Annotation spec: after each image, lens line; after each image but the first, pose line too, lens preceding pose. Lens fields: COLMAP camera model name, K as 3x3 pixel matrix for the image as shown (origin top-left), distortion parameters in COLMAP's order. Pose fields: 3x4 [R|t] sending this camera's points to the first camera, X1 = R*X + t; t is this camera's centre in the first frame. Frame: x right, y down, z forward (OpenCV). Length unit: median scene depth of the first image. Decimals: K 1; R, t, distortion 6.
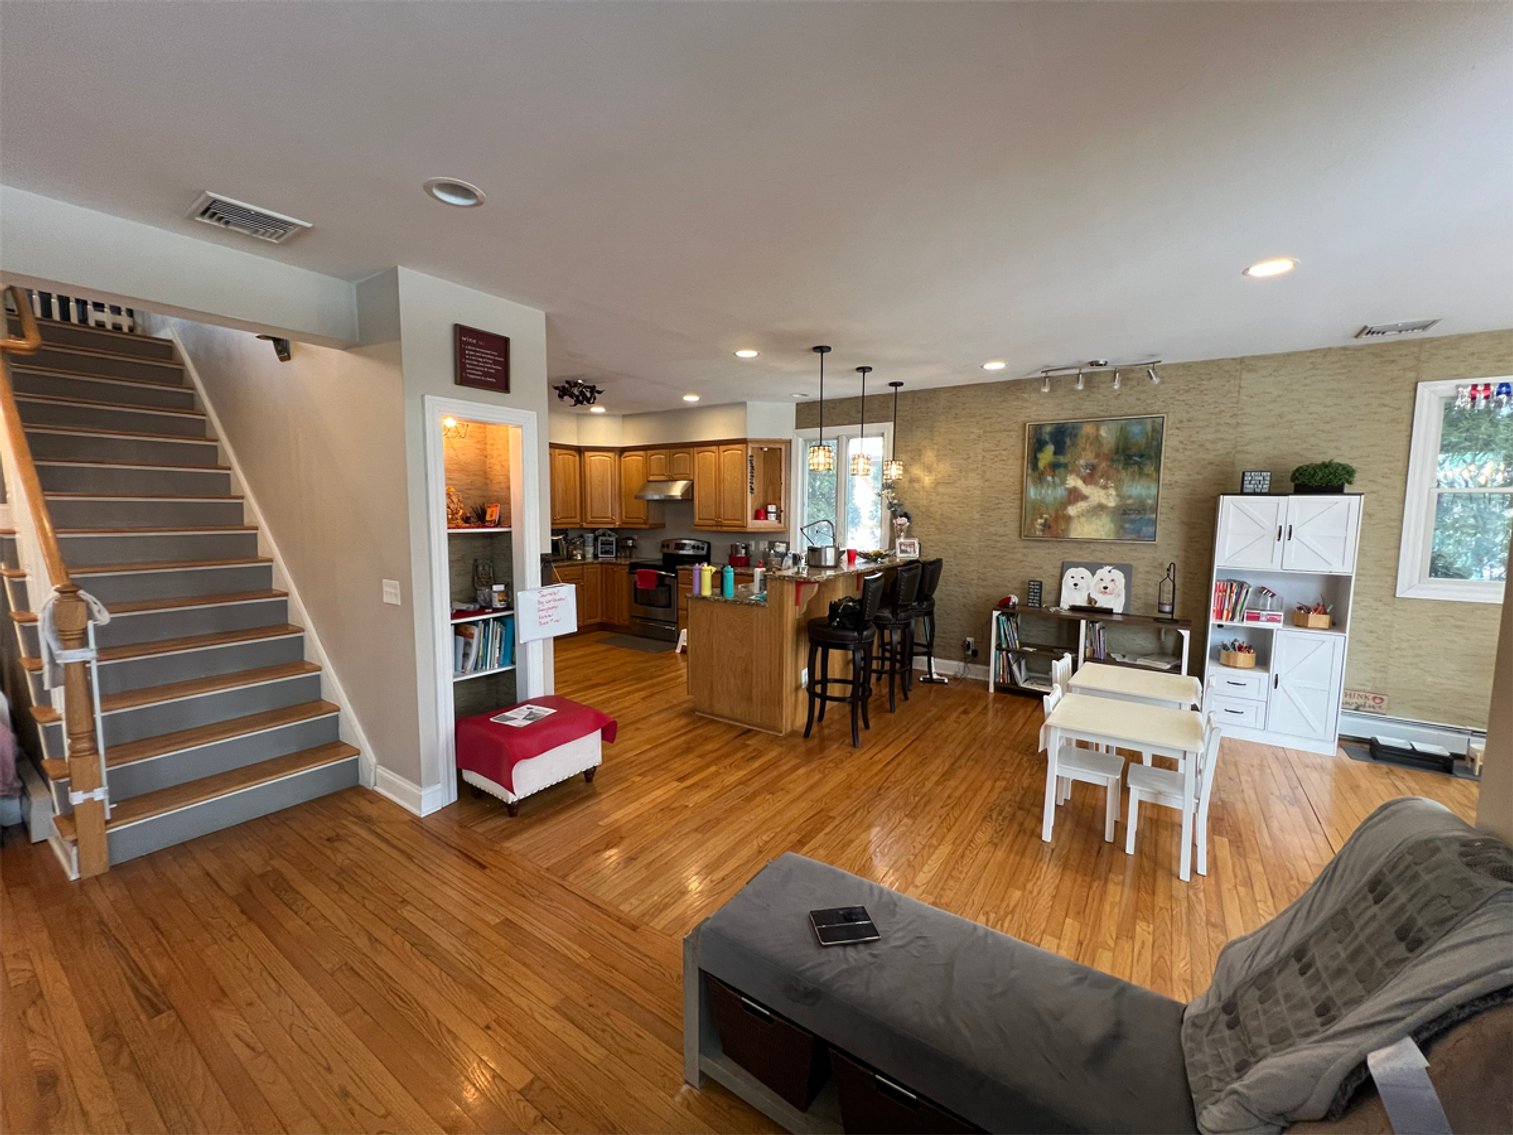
lens RADIAL K [[603.4, 0, 752.0], [0, 603.4, 561.6], [0, 0, 1]] dist [-0.002331, -0.000117]
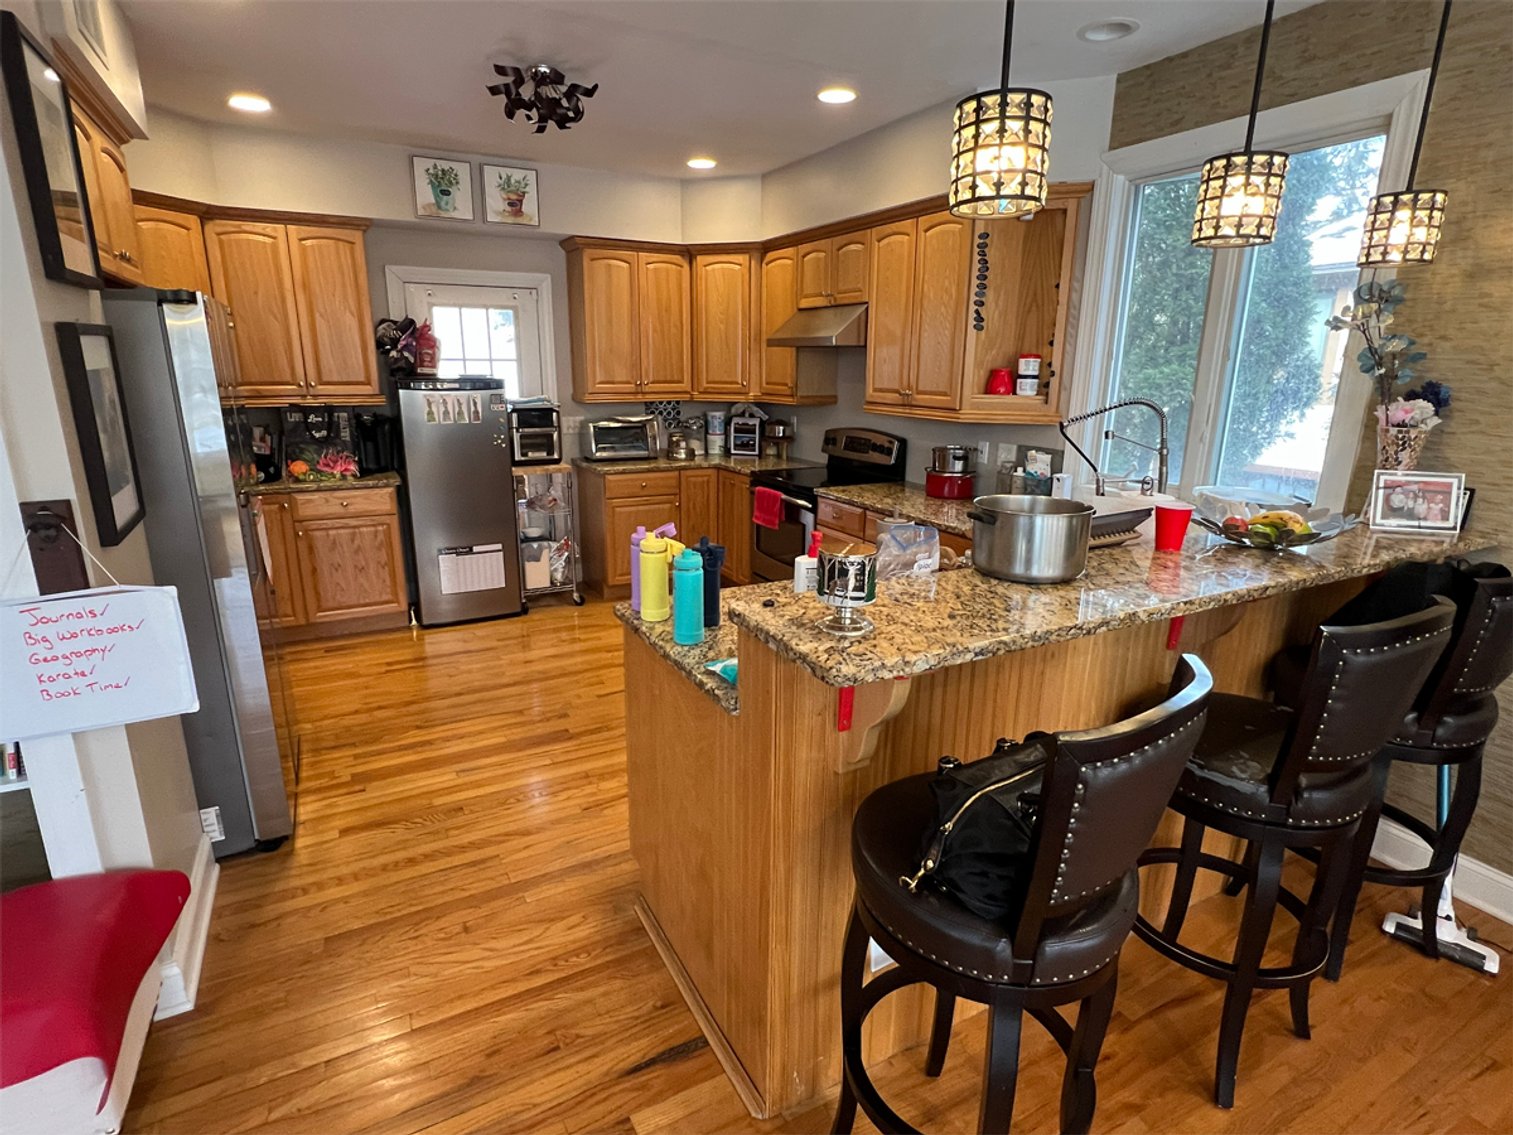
lens RADIAL K [[777.5, 0, 757.5], [0, 777.5, 563.6], [0, 0, 1]] dist [-0.003023, -0.000263]
pose [[0.889205, 0.116954, -0.442308, 0.119037], [-0.043710, 0.984069, 0.172332, -0.039106], [0.455417, -0.133905, 0.880151, 0.428502]]
